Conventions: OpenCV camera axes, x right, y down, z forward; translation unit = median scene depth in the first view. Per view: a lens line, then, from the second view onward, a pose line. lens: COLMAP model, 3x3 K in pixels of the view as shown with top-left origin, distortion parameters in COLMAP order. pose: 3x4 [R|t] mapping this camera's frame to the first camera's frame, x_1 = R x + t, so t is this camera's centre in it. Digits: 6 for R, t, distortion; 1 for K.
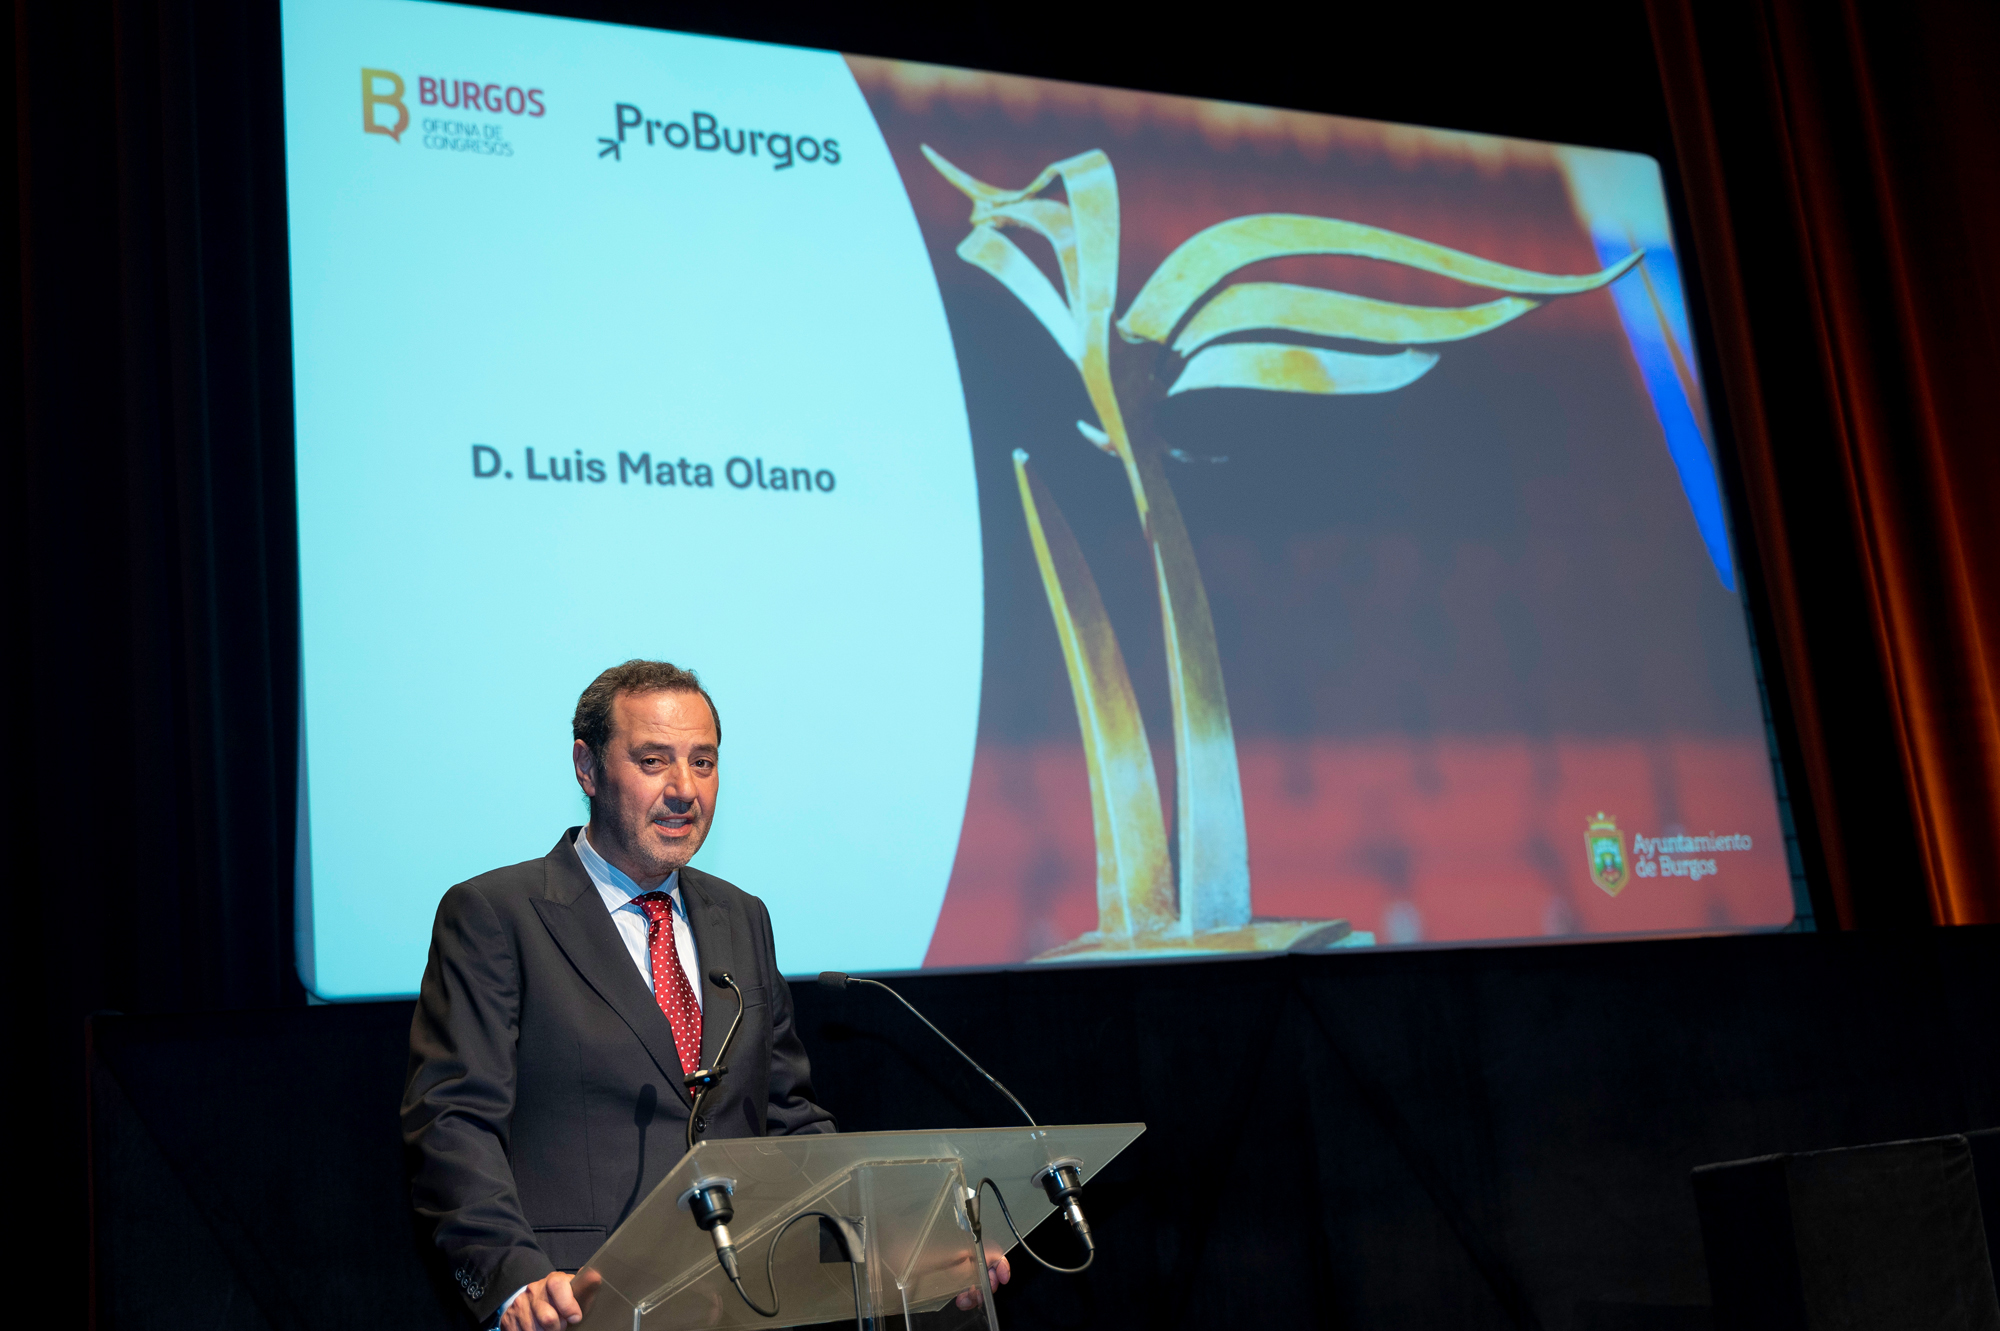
lens RADIAL K [[2623.4, 0, 1000.0], [0, 2623.4, 665.5], [0, 0, 1]] dist [-0.001316, -0.001185]
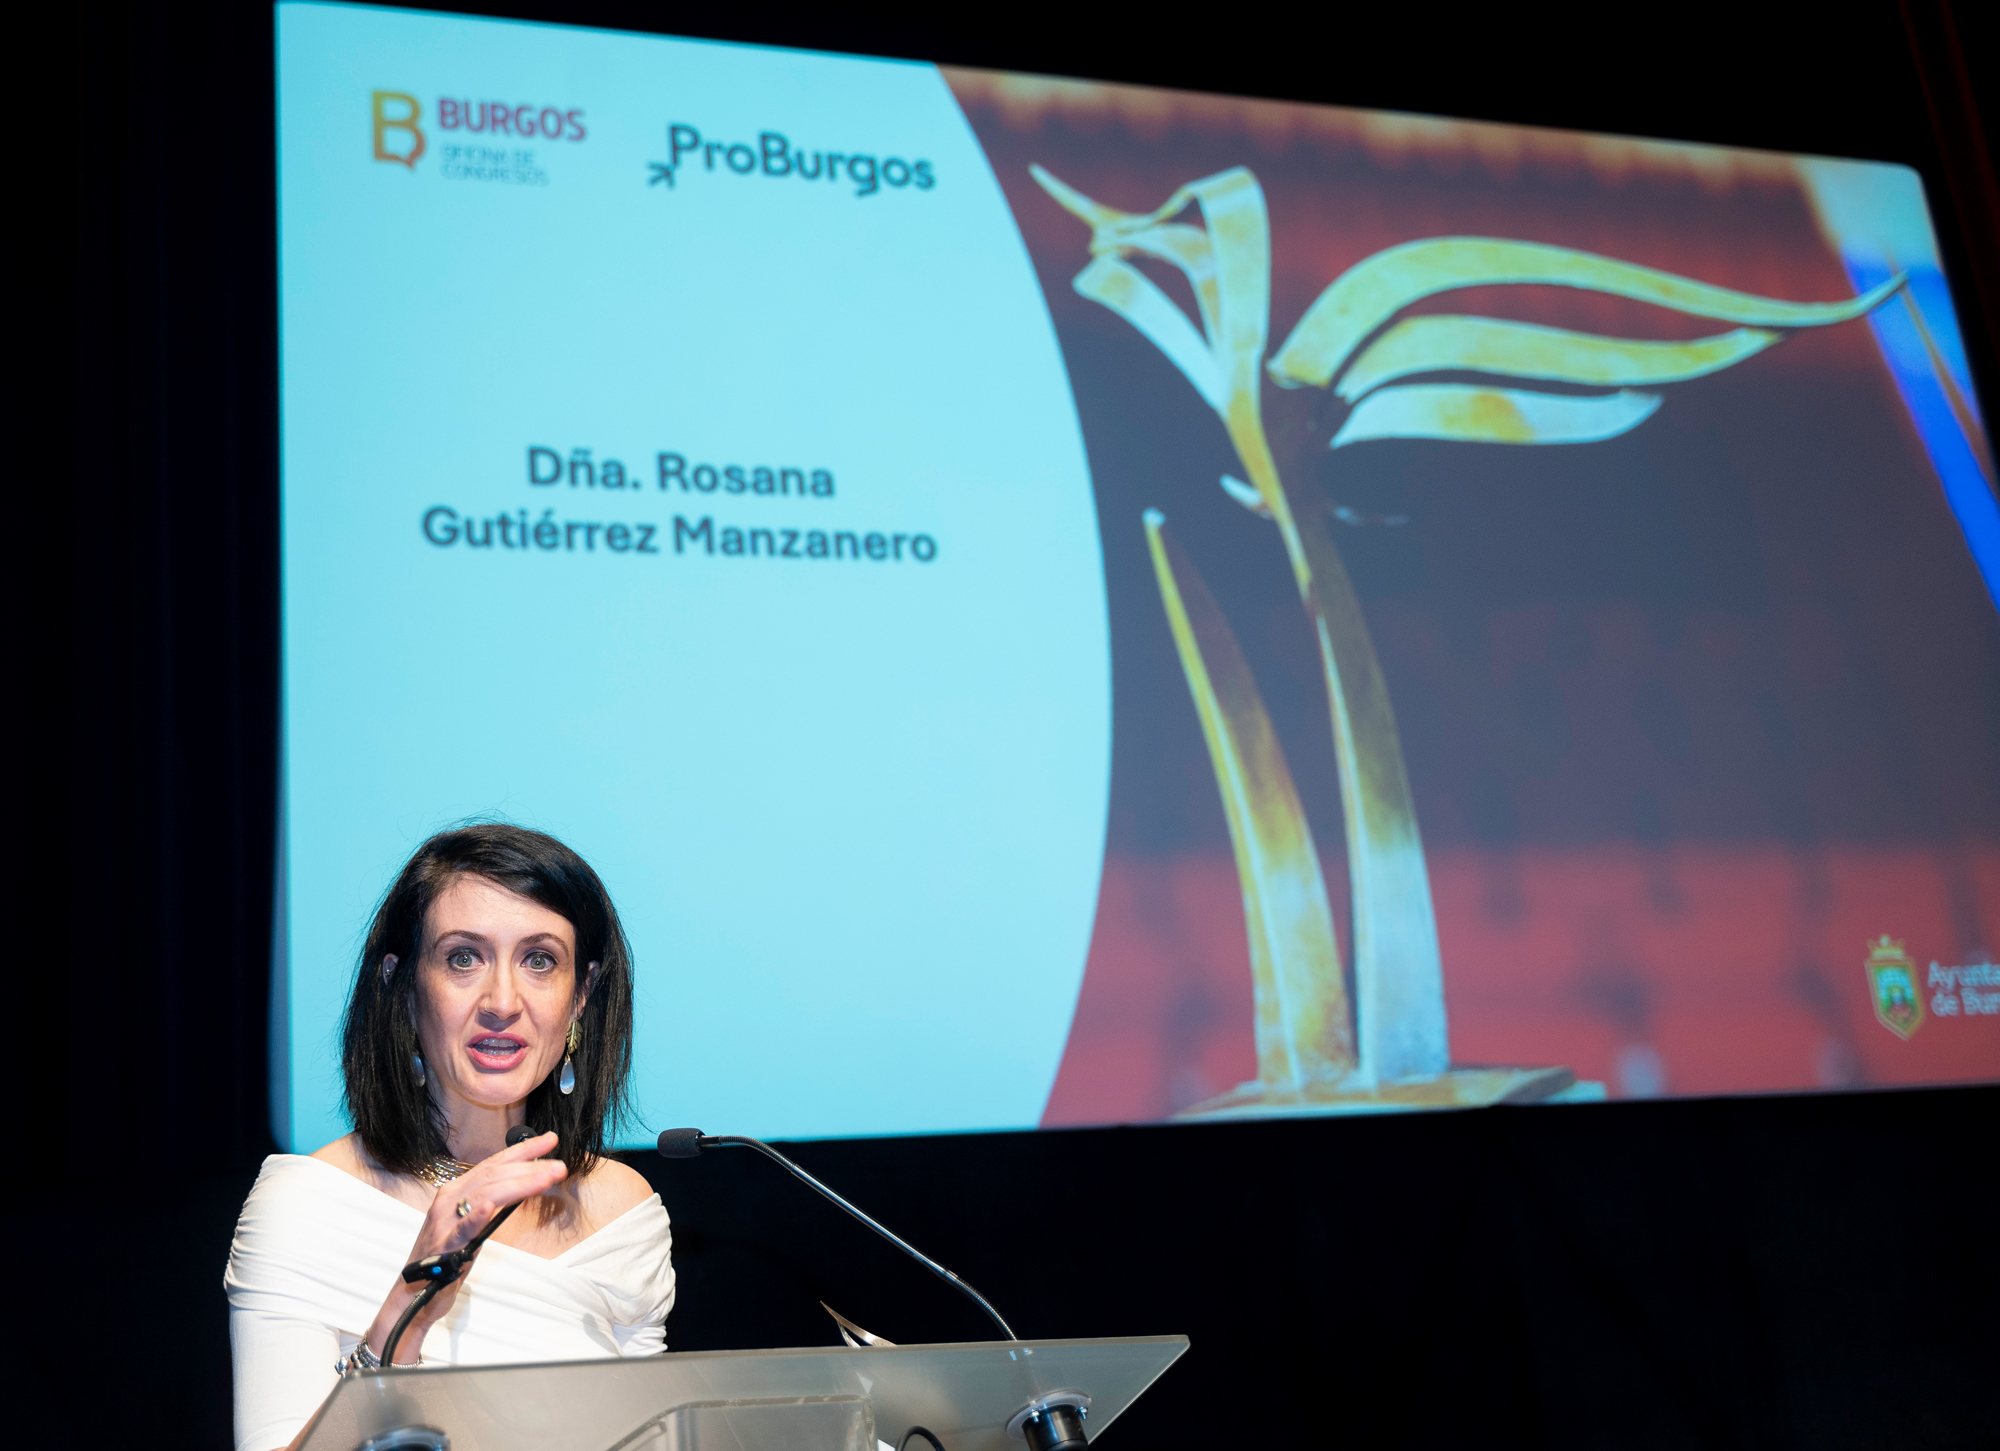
lens RADIAL K [[2499.0, 0, 906.8], [0, 2499.0, 726.1], [0, 0, 1]] dist [0.002672, -0.019469]
pose [[0.990688, -0.026956, -0.133458, 0.034326], [0.019518, 0.998198, -0.056737, 0.030795], [0.134747, 0.053604, 0.989429, 0.194500]]
